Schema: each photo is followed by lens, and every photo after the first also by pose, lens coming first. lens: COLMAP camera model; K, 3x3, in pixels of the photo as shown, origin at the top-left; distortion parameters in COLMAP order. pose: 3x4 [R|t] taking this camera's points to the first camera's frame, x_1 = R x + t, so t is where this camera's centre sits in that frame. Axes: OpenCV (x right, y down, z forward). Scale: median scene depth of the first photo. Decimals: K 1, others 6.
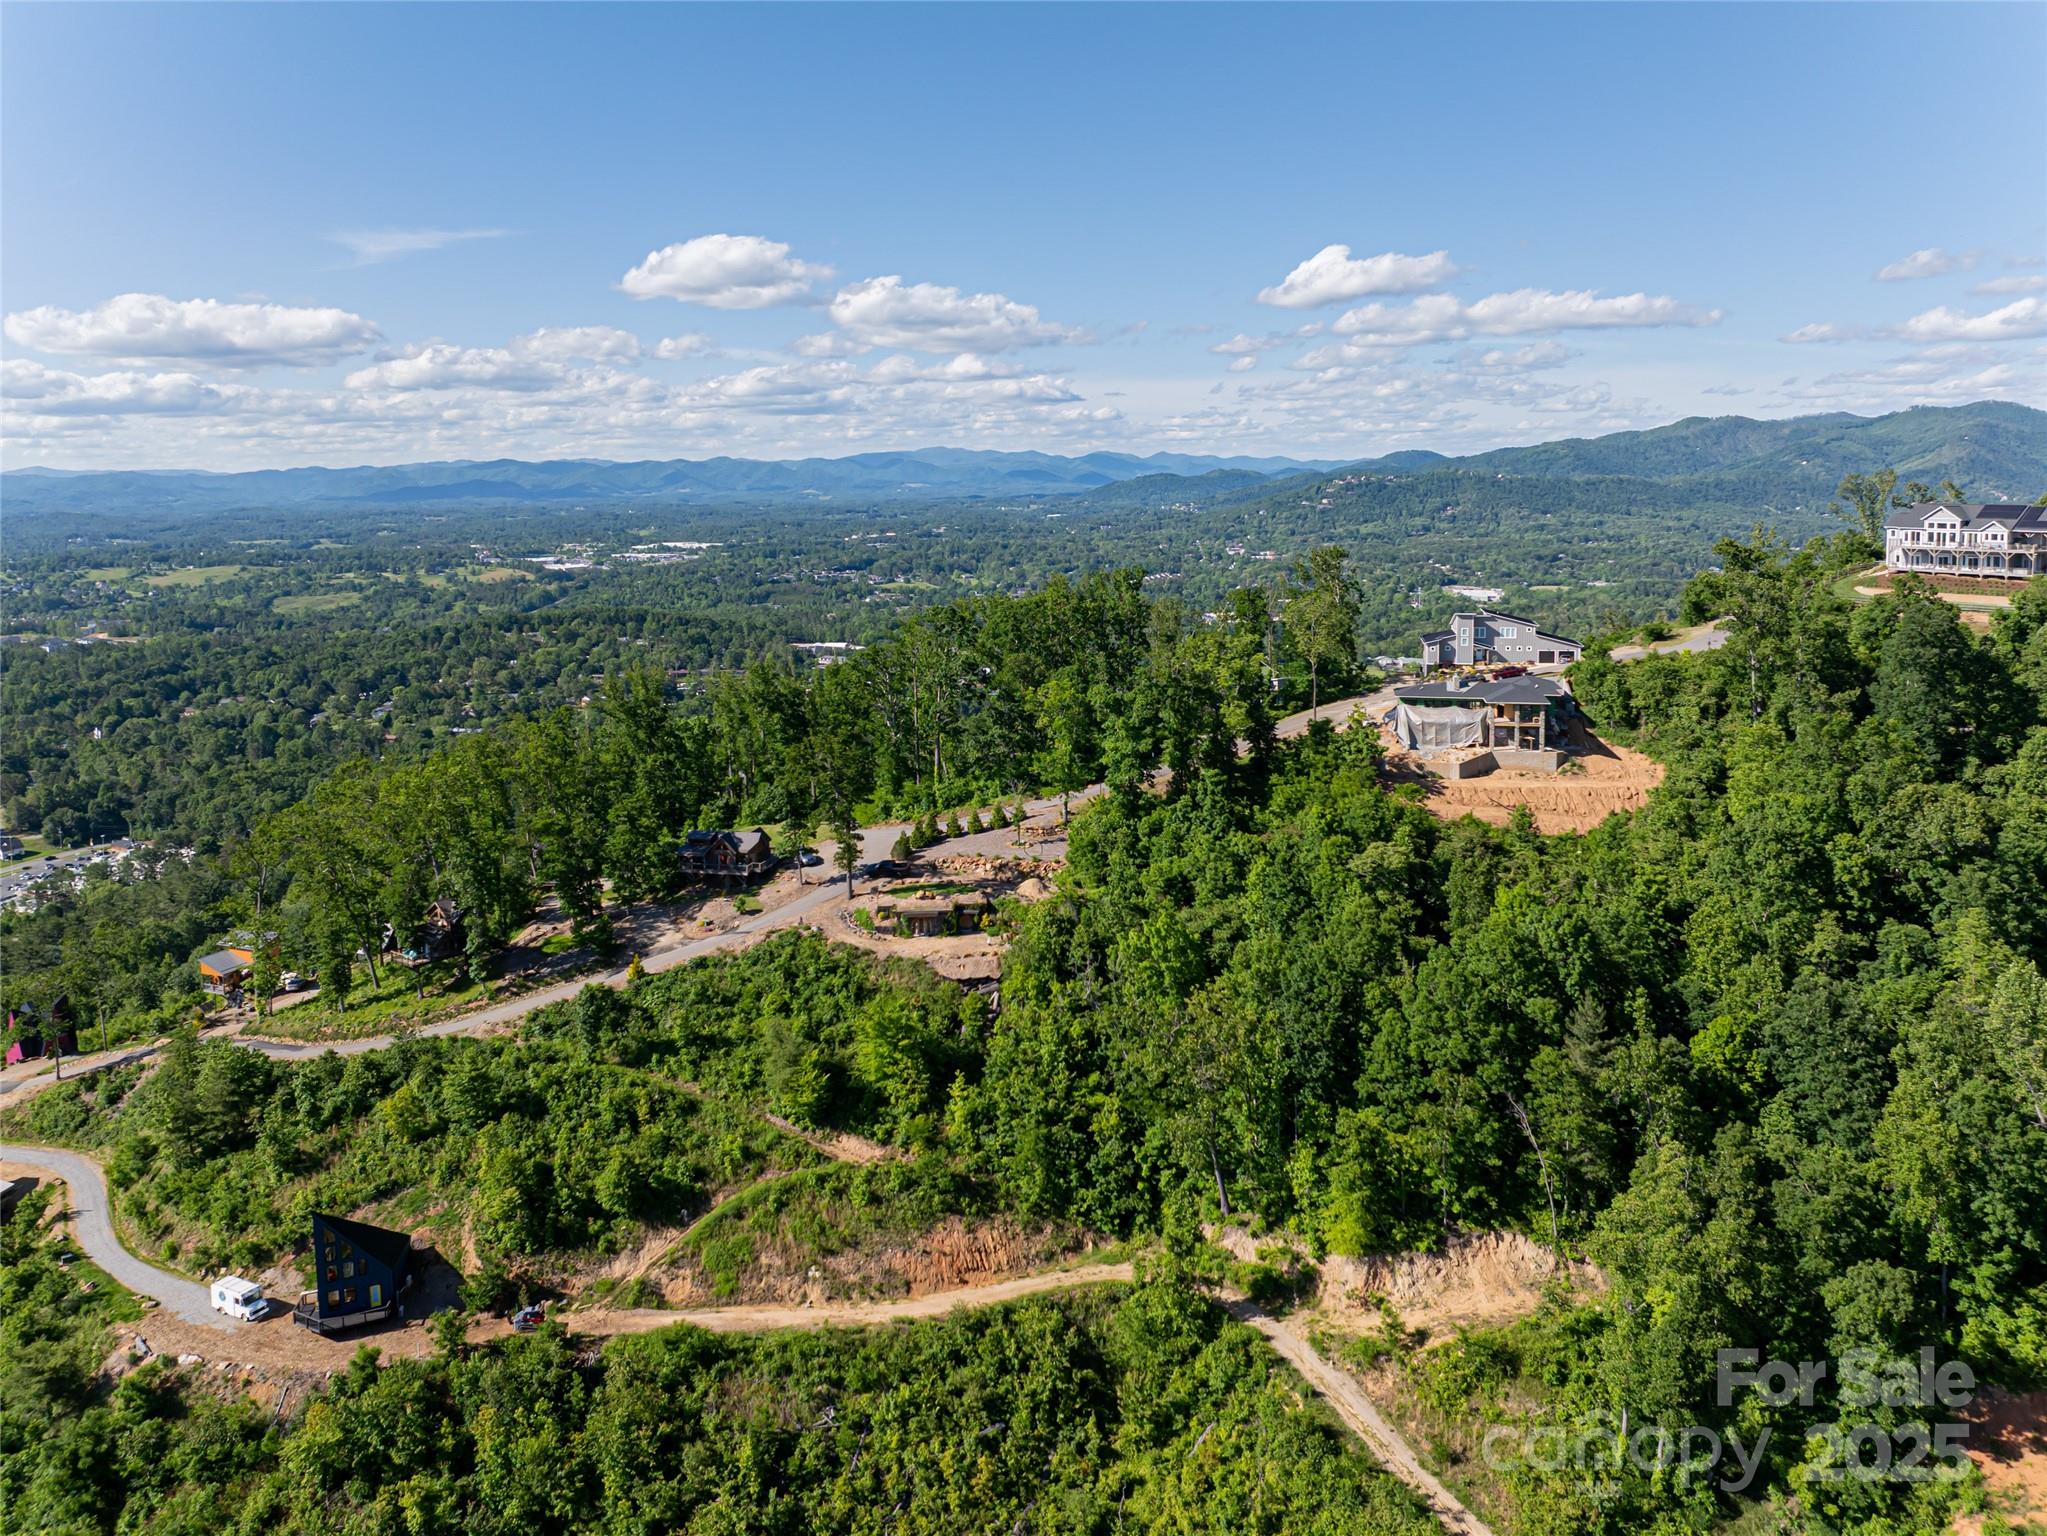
lens RADIAL K [[1427.1, 0, 967.1], [0, 1427.1, 766.3], [0, 0, 1]] dist [-0.026608, -0.004465]
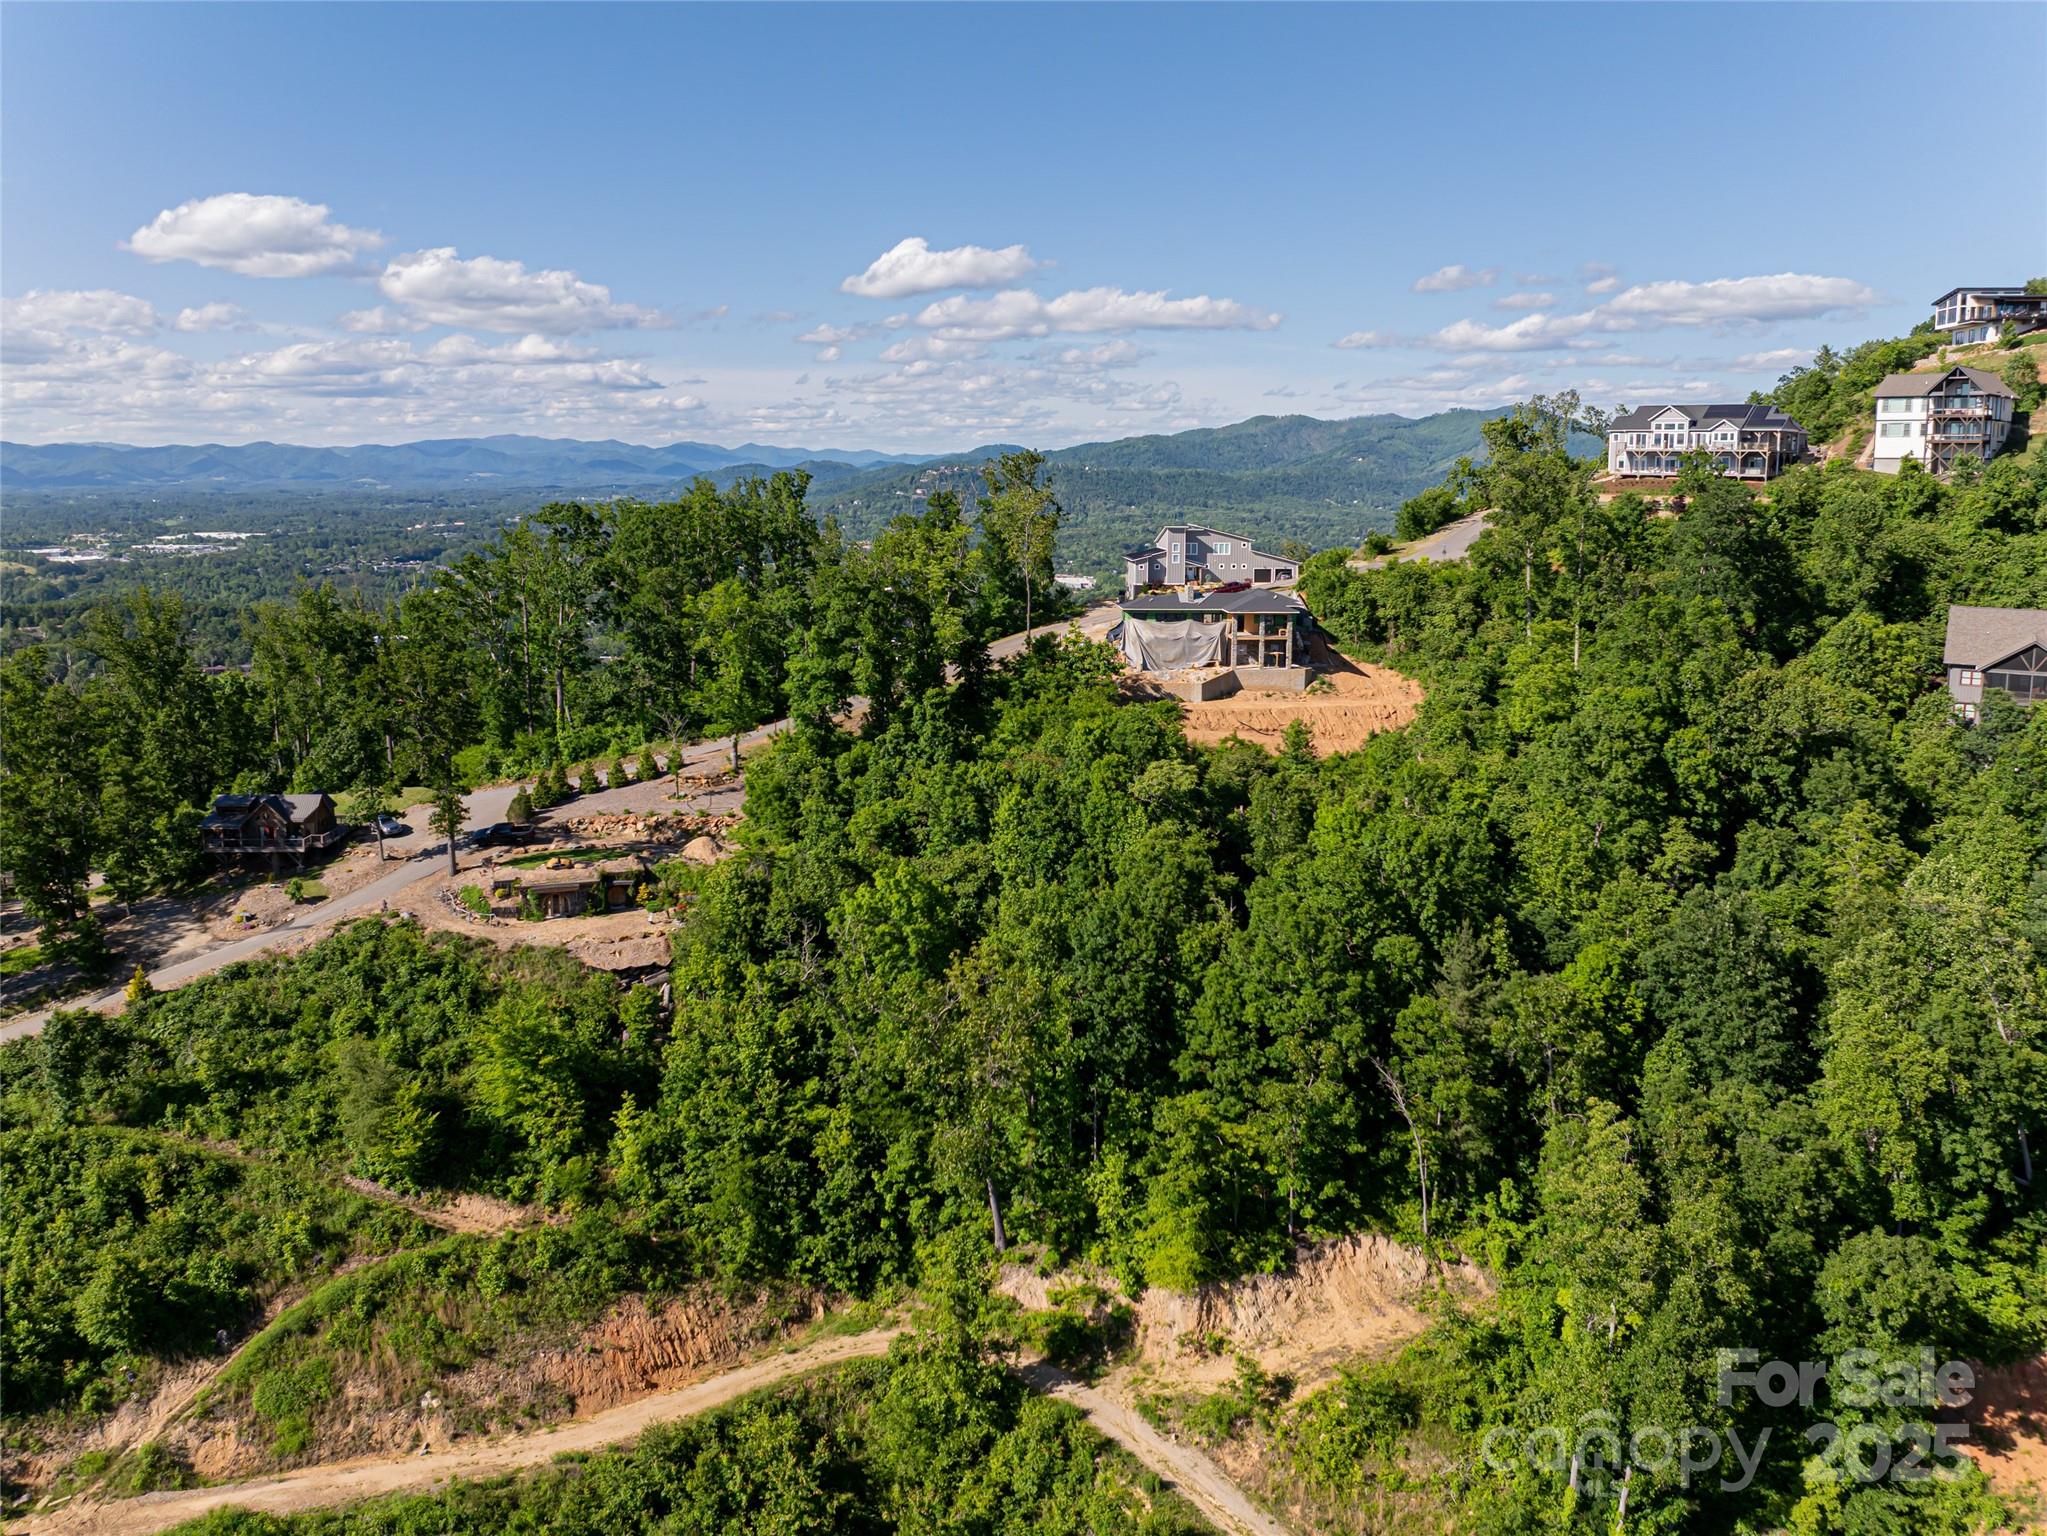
lens RADIAL K [[1427.1, 0, 967.1], [0, 1427.1, 766.3], [0, 0, 1]] dist [-0.026608, -0.004465]
pose [[0.957847, -0.024682, 0.286218, -0.043081], [0.024902, 0.999686, 0.002872, 0.048356], [-0.286199, 0.004376, 0.958160, 0.247245]]
